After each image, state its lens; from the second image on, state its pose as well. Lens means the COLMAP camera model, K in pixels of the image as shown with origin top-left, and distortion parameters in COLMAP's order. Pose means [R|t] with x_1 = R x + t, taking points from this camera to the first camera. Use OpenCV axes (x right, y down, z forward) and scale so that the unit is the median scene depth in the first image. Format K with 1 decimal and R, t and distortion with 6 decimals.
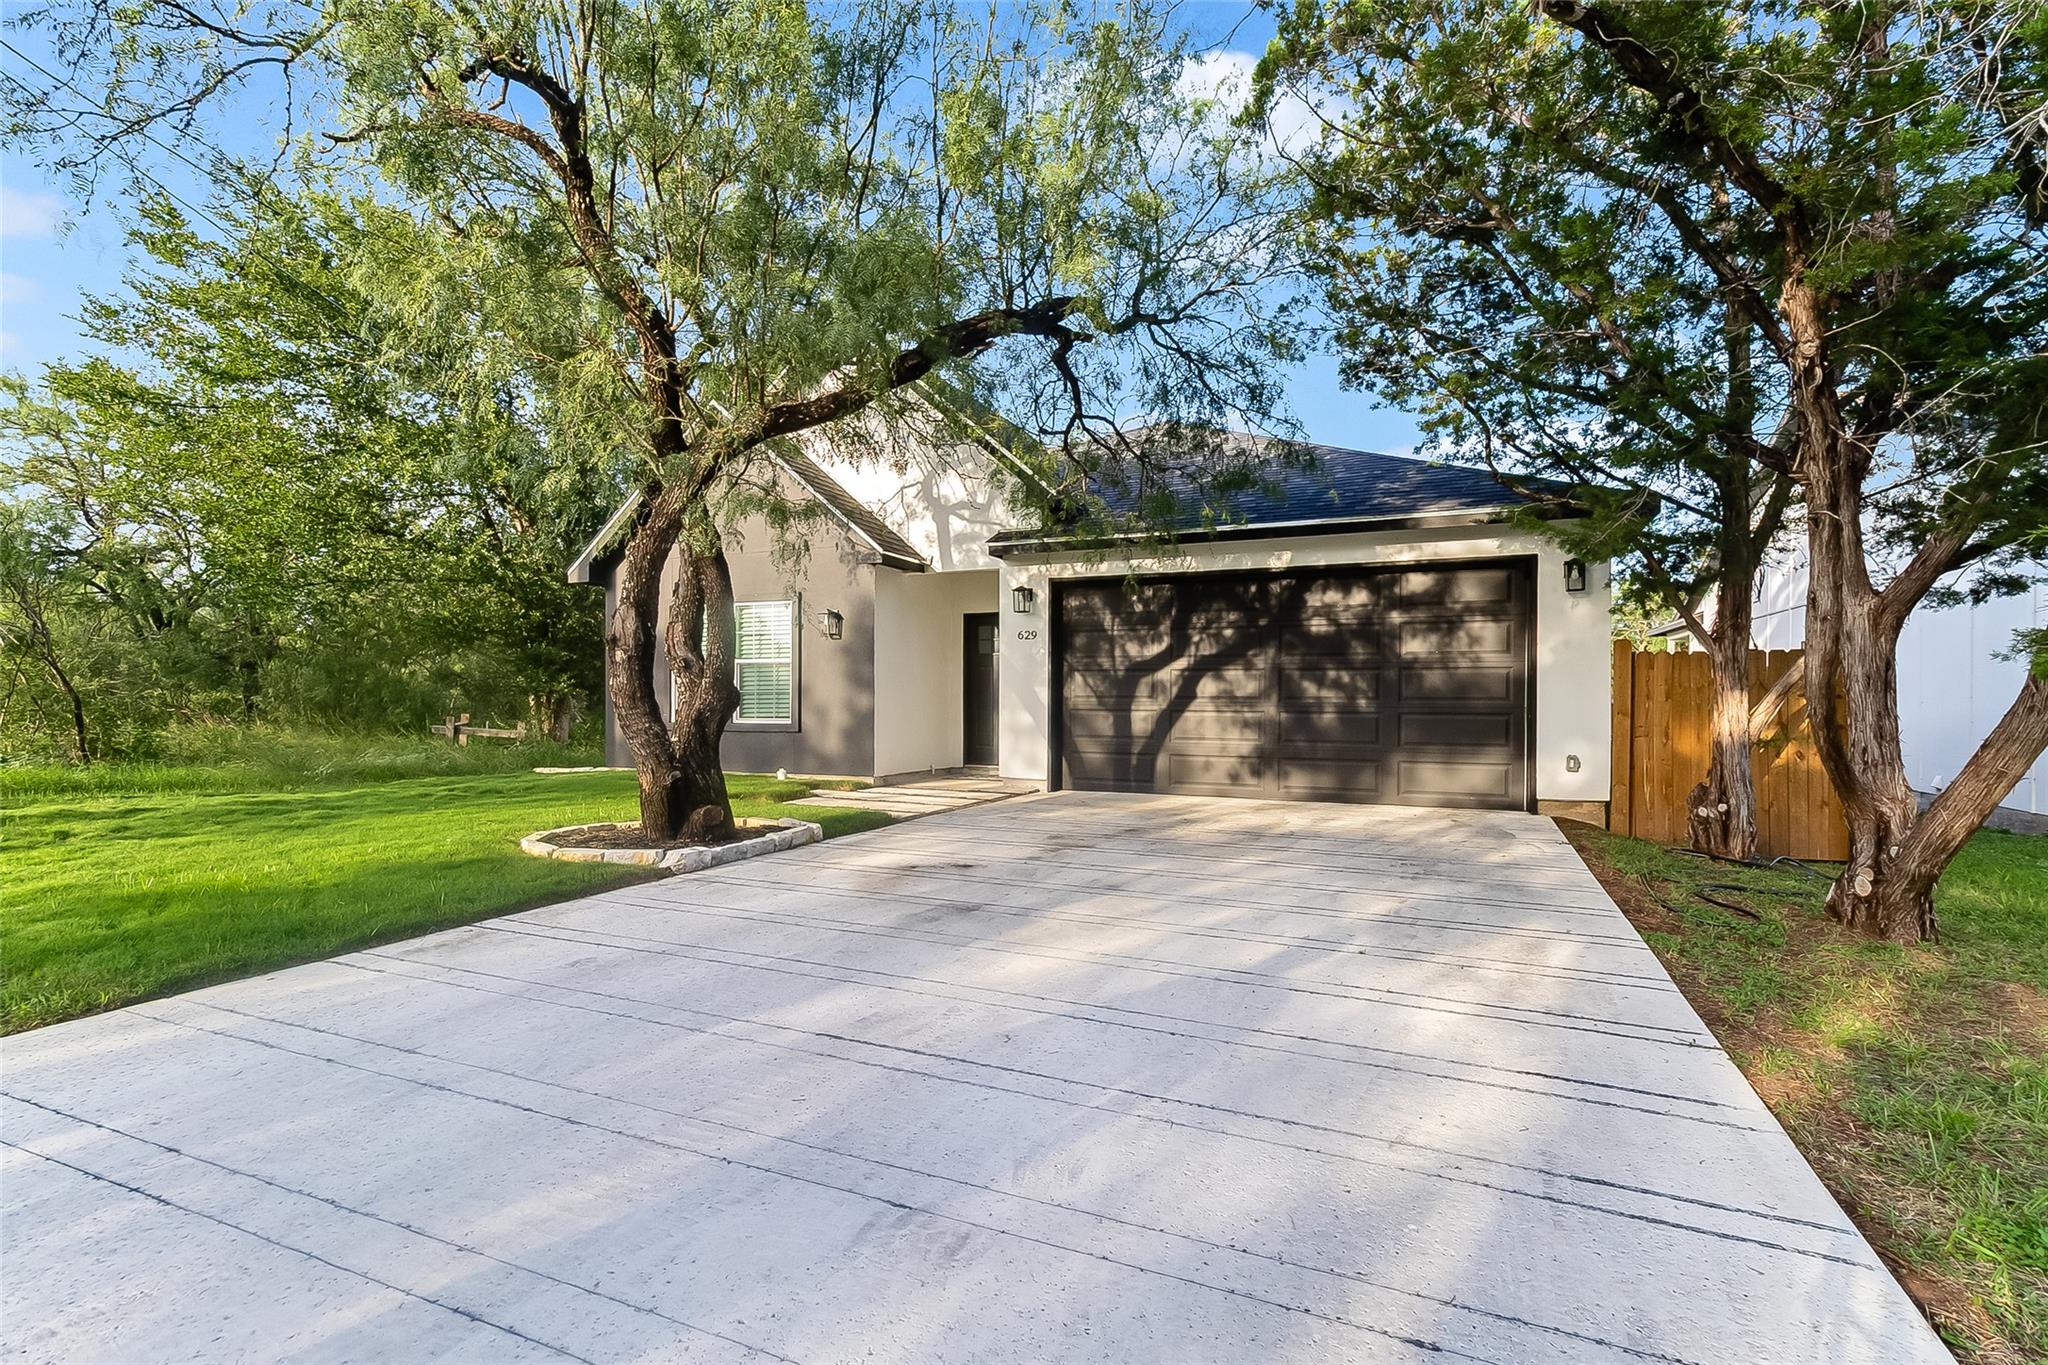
lens RADIAL K [[970.7, 0, 1025.4], [0, 970.7, 679.0], [0, 0, 1]] dist [0.004517, 0.000026]
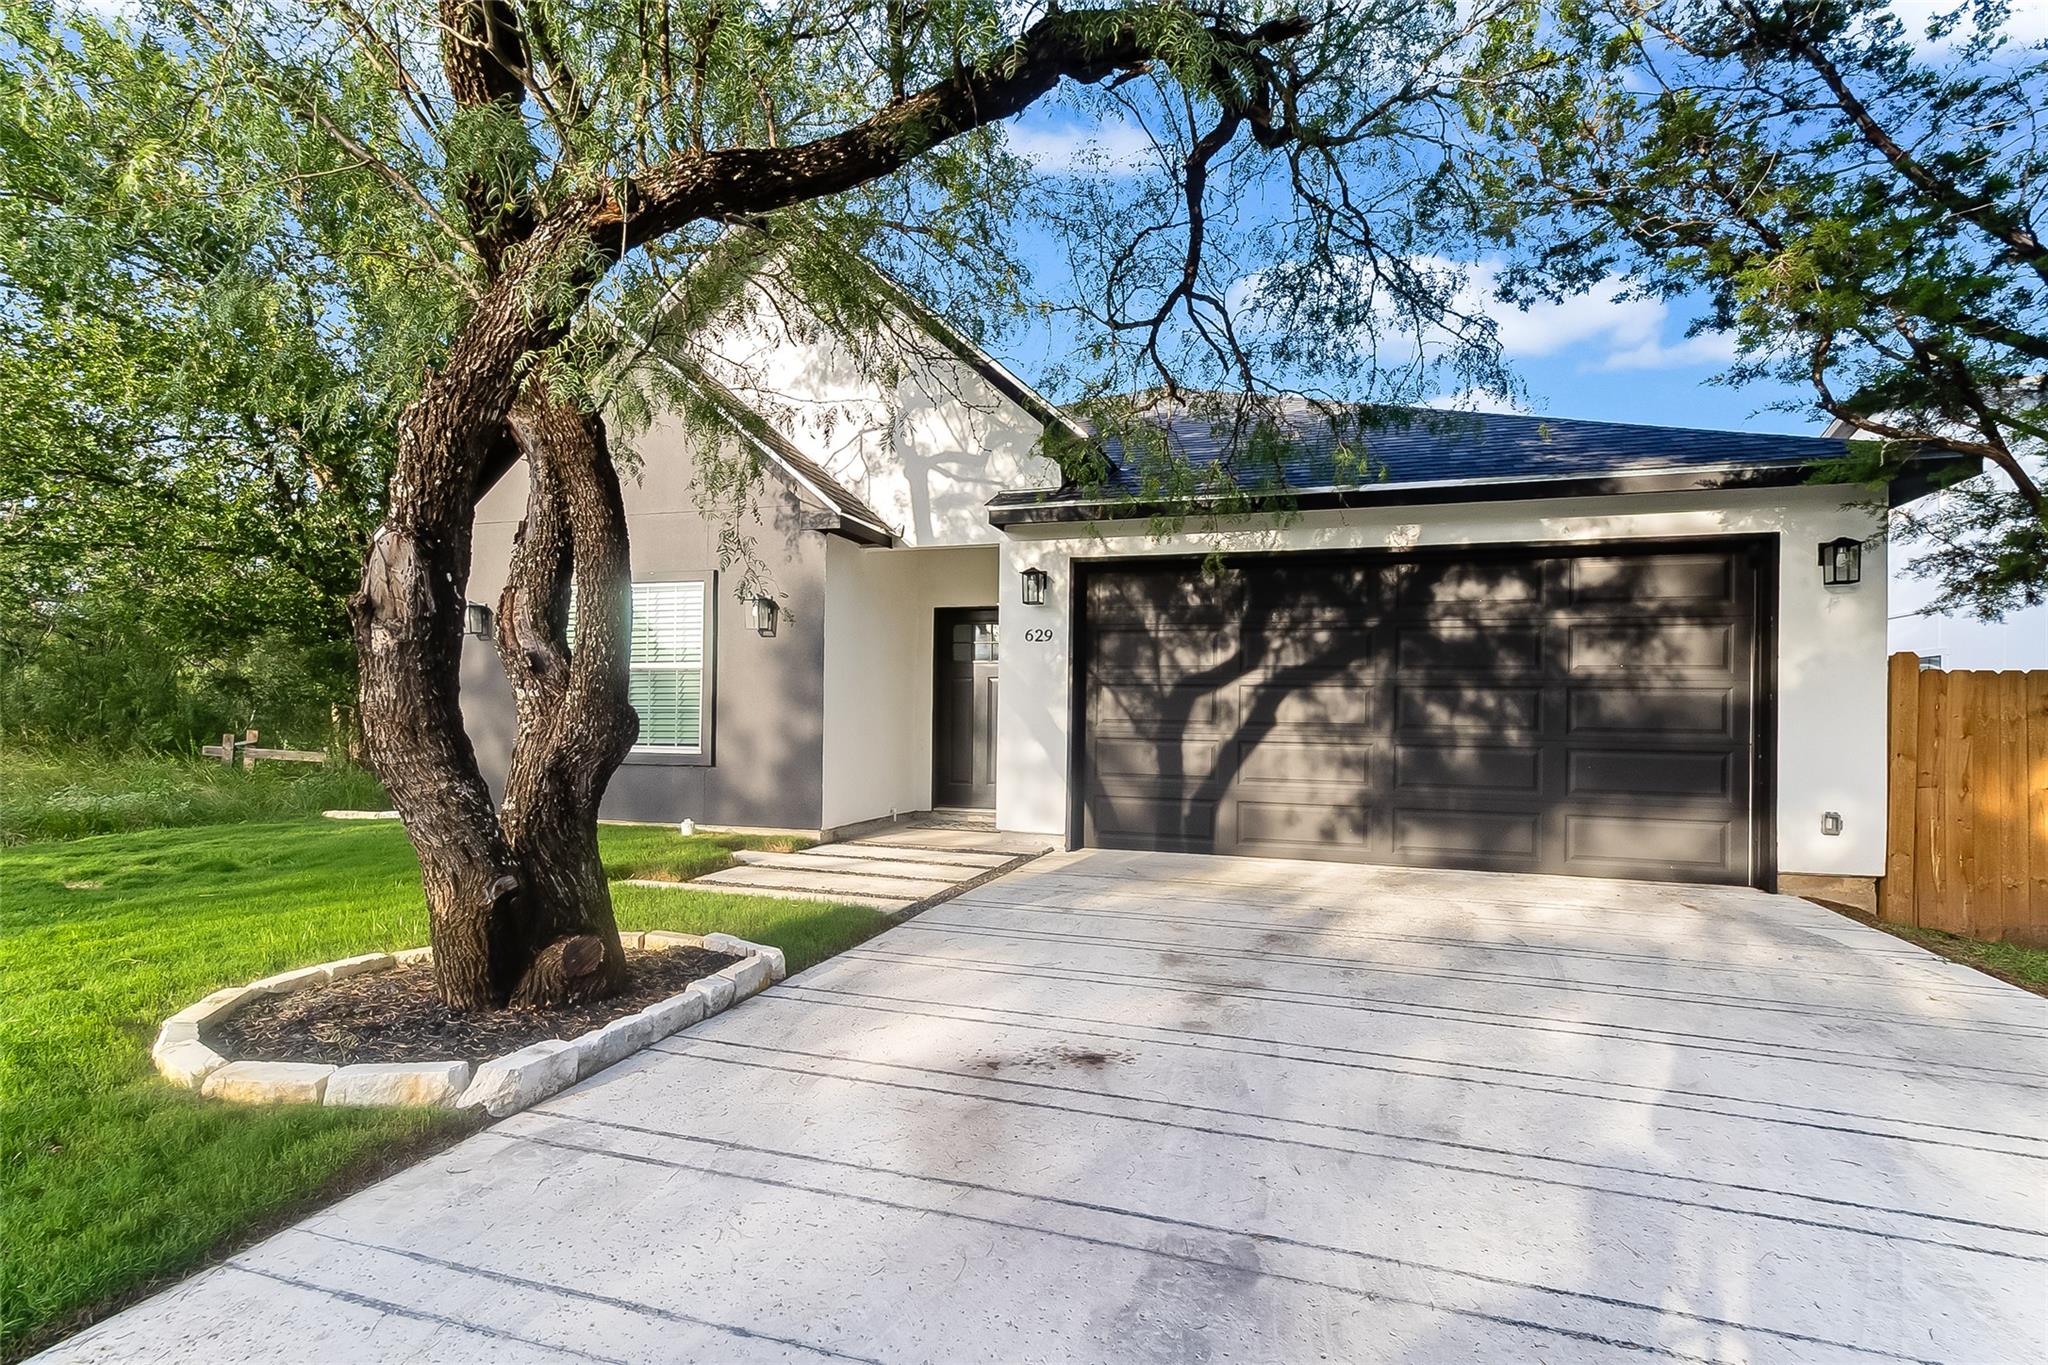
lens RADIAL K [[970.7, 0, 1022.3], [0, 970.7, 693.8], [0, 0, 1]] dist [0.004517, 0.000026]
pose [[0.993831, 0.012849, 0.110161, -0.097643], [-0.012812, 0.999917, -0.001044, -0.001025], [-0.110165, -0.000374, 0.993913, 0.303056]]
